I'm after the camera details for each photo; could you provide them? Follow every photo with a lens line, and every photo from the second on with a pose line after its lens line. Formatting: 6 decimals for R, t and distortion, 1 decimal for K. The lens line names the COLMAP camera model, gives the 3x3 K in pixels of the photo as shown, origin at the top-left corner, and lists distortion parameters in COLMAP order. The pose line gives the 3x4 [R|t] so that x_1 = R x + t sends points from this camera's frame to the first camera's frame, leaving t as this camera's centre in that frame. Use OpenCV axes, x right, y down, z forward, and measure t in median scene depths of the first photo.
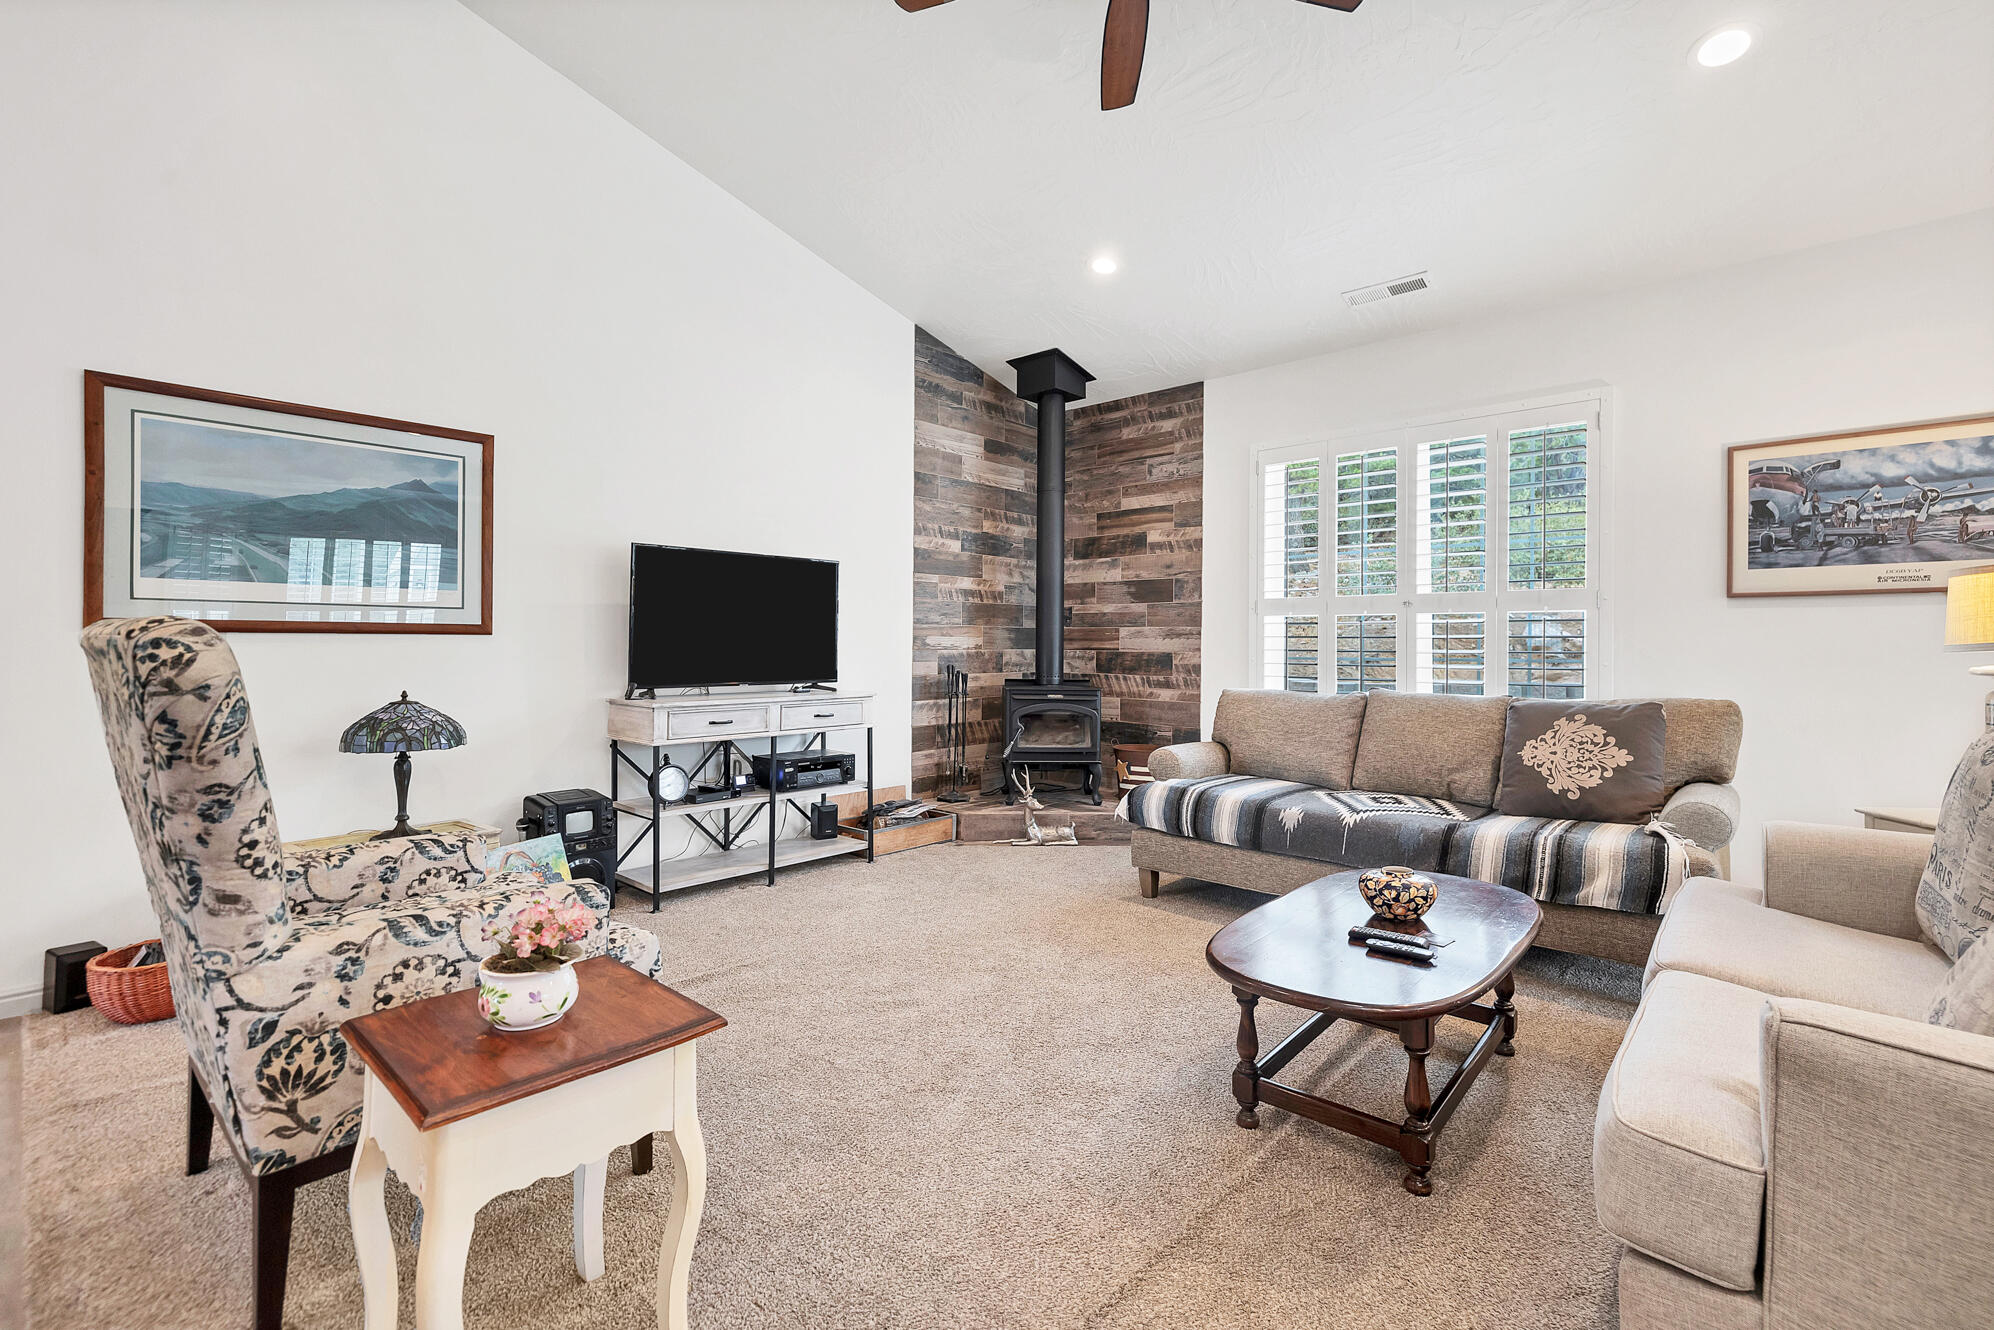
lens RADIAL K [[876.2, 0, 1002.1], [0, 876.2, 642.1], [0, 0, 1]] dist [0.002370, 0.000464]
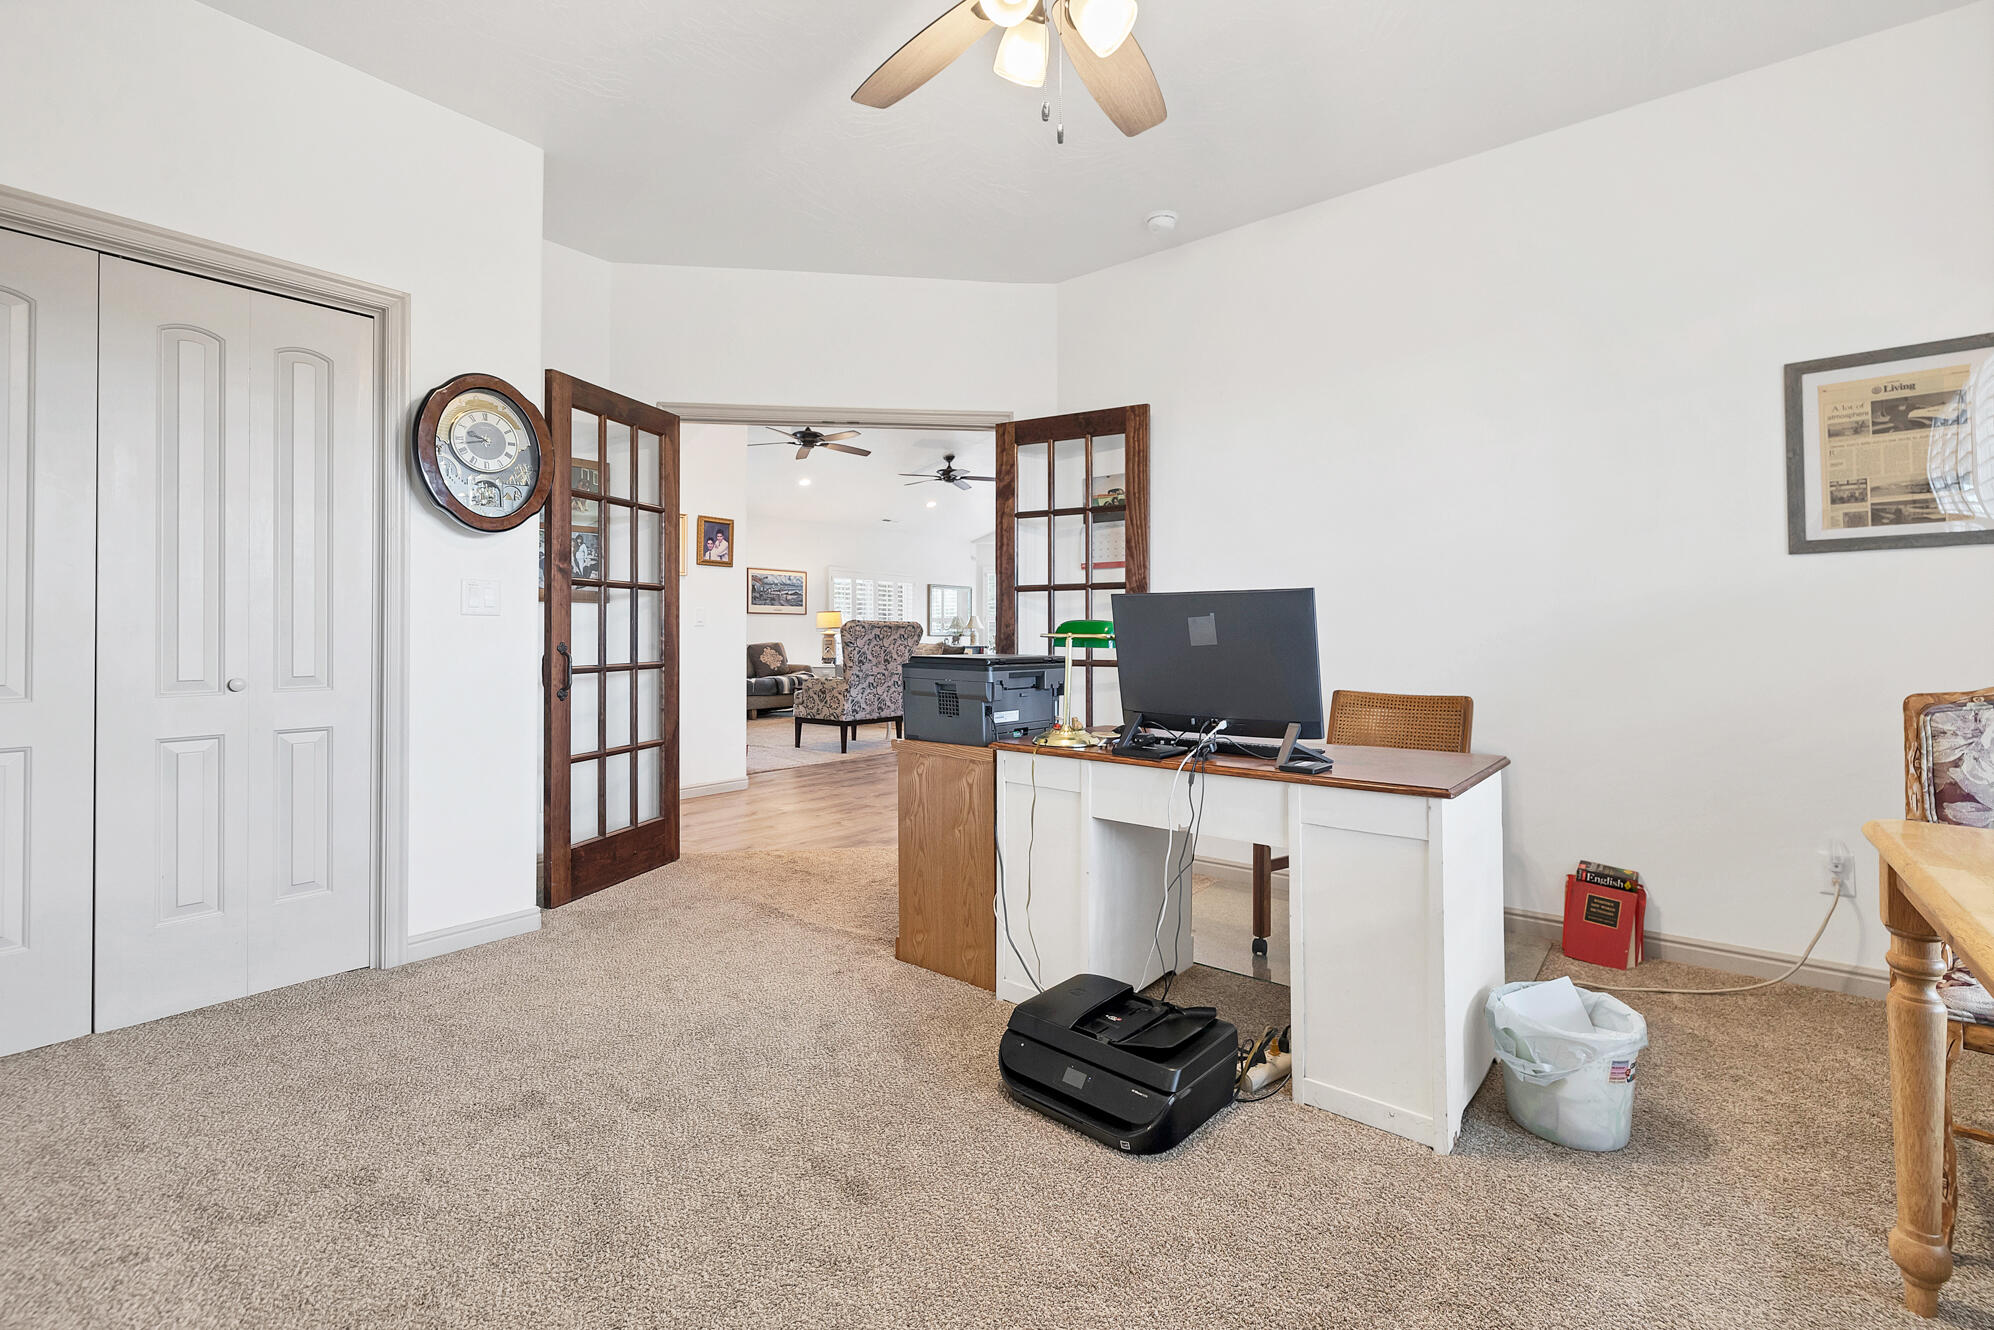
lens RADIAL K [[851.5, 0, 1014.6], [0, 851.5, 635.9], [0, 0, 1]] dist [-0.000307, -0.000638]
pose [[-0.086484, -0.004742, 0.996242, -1.653578], [-0.006919, 0.999967, 0.004159, 0.009990], [-0.996229, -0.006534, -0.086514, 0.183351]]
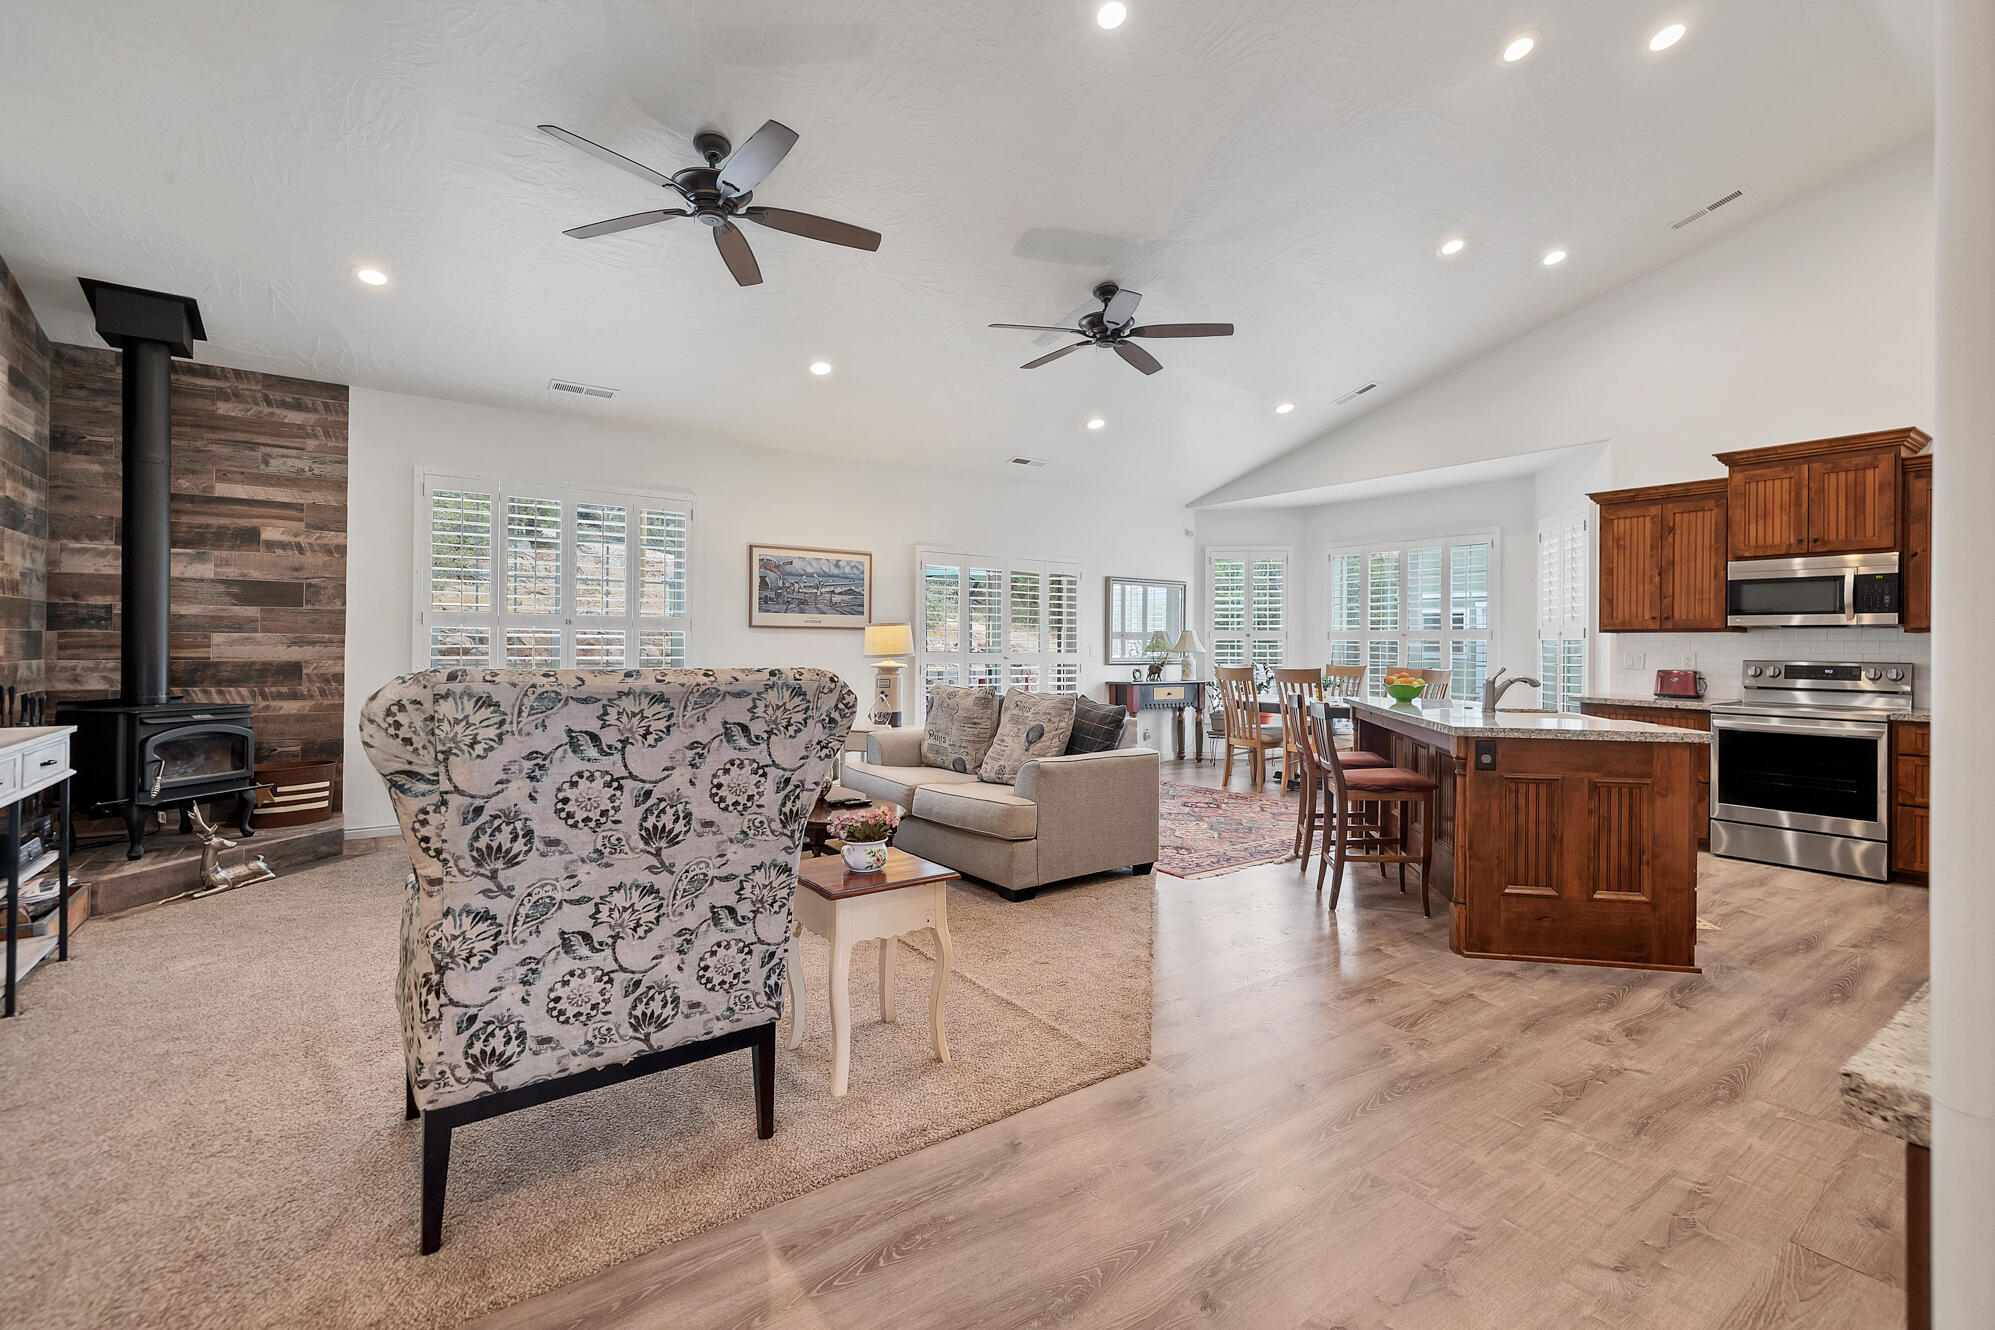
lens RADIAL K [[876.7, 0, 1002.6], [0, 876.7, 642.1], [0, 0, 1]] dist [0.002370, 0.000464]
pose [[0.210497, 0.000535, 0.977594, -0.570251], [-0.012222, 0.999923, 0.002085, -0.019913], [-0.977518, -0.012387, 0.210487, 0.067715]]
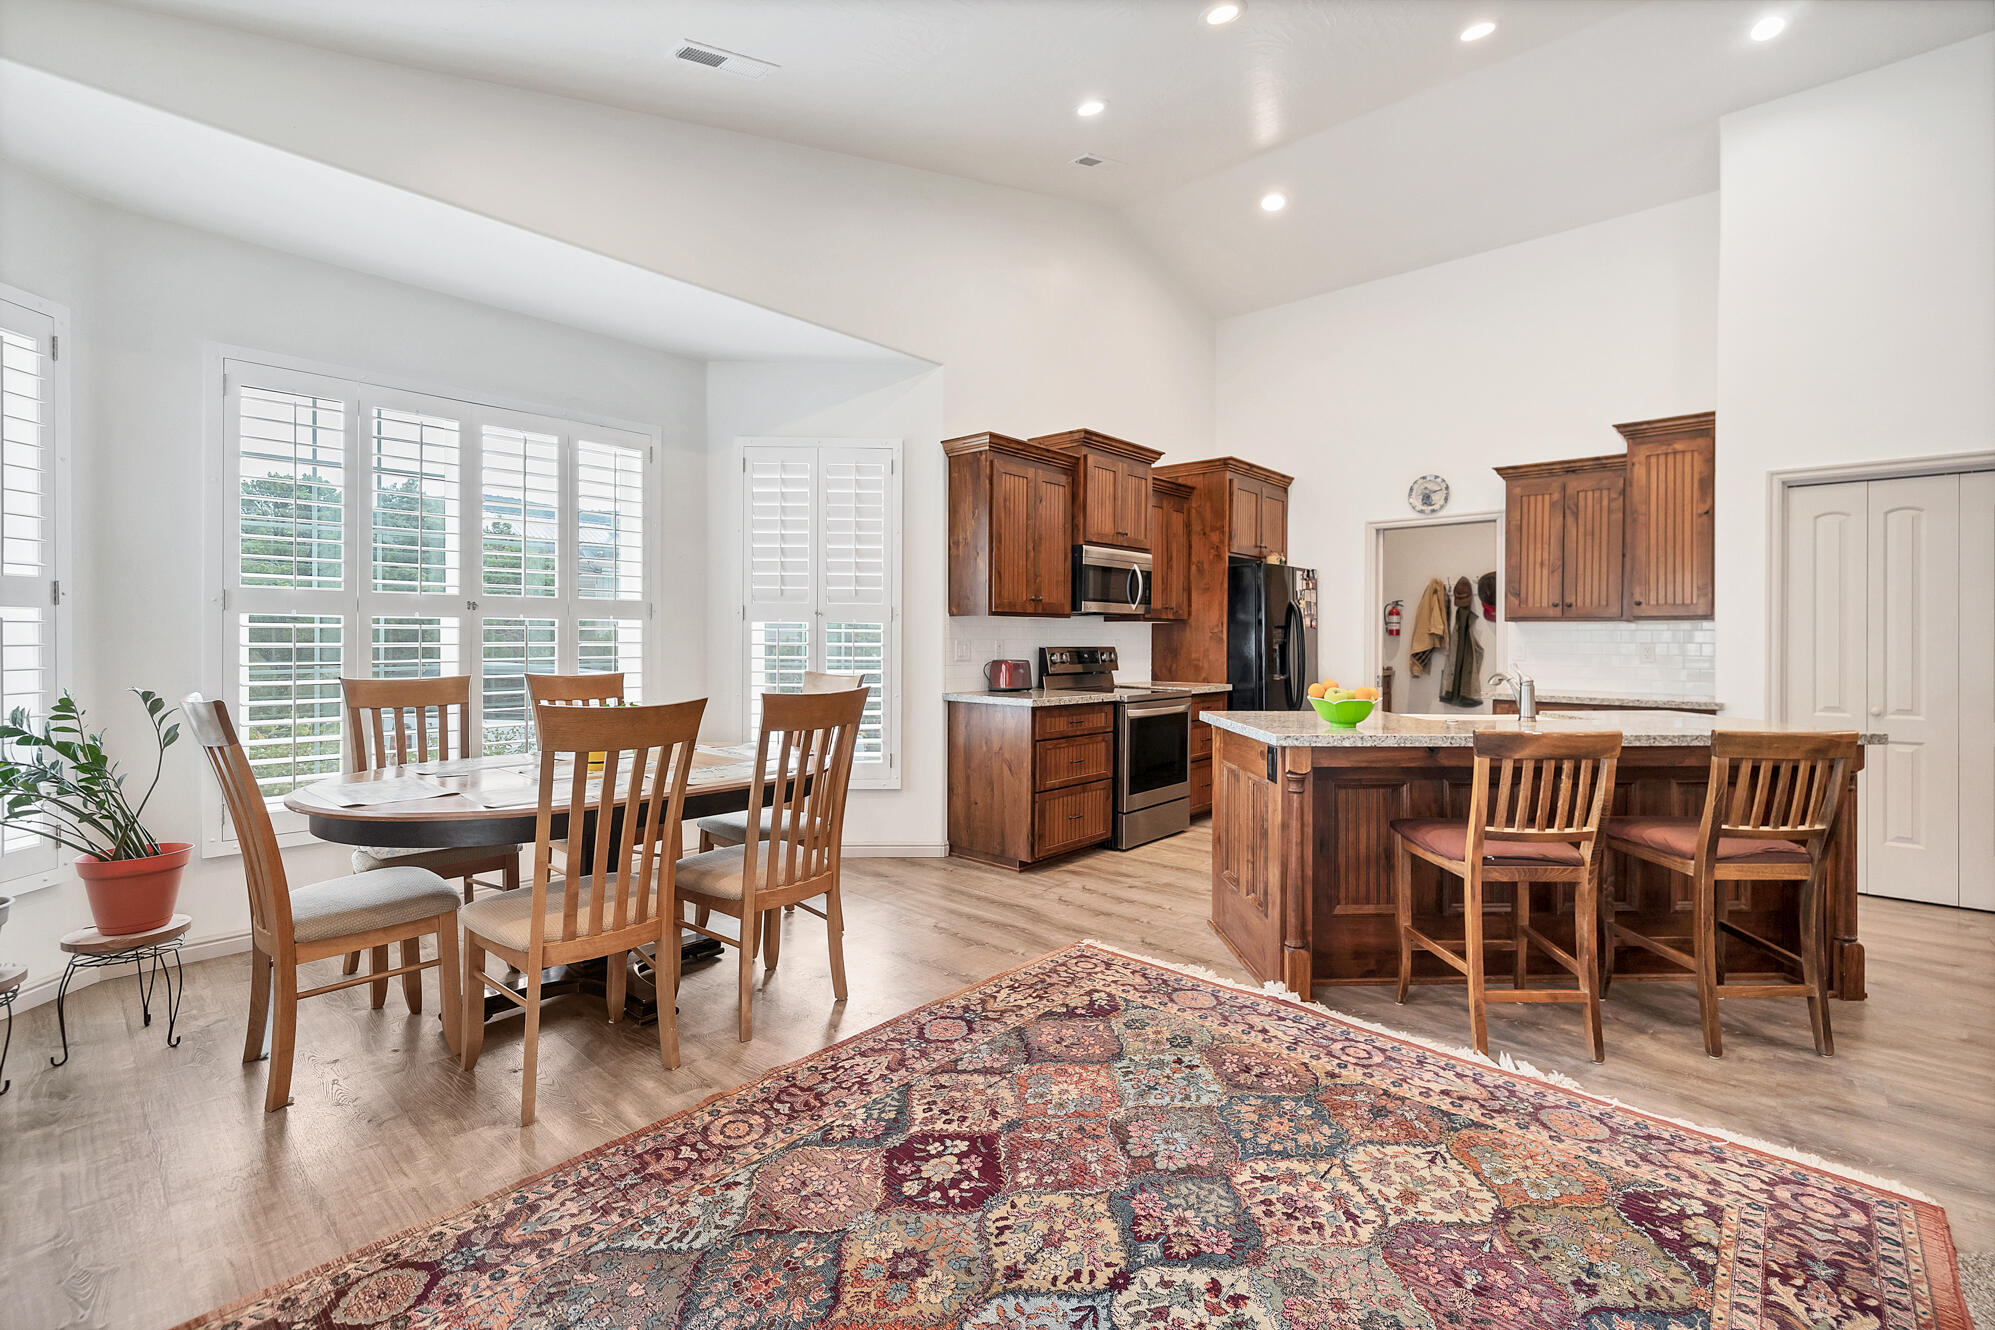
lens RADIAL K [[876.7, 0, 1002.6], [0, 876.7, 642.1], [0, 0, 1]] dist [0.002370, 0.000464]
pose [[-0.999887, -0.008394, -0.012504, 0.666576], [-0.008424, 0.999962, 0.002385, -0.014823], [0.012484, 0.002490, -0.999919, 0.418930]]
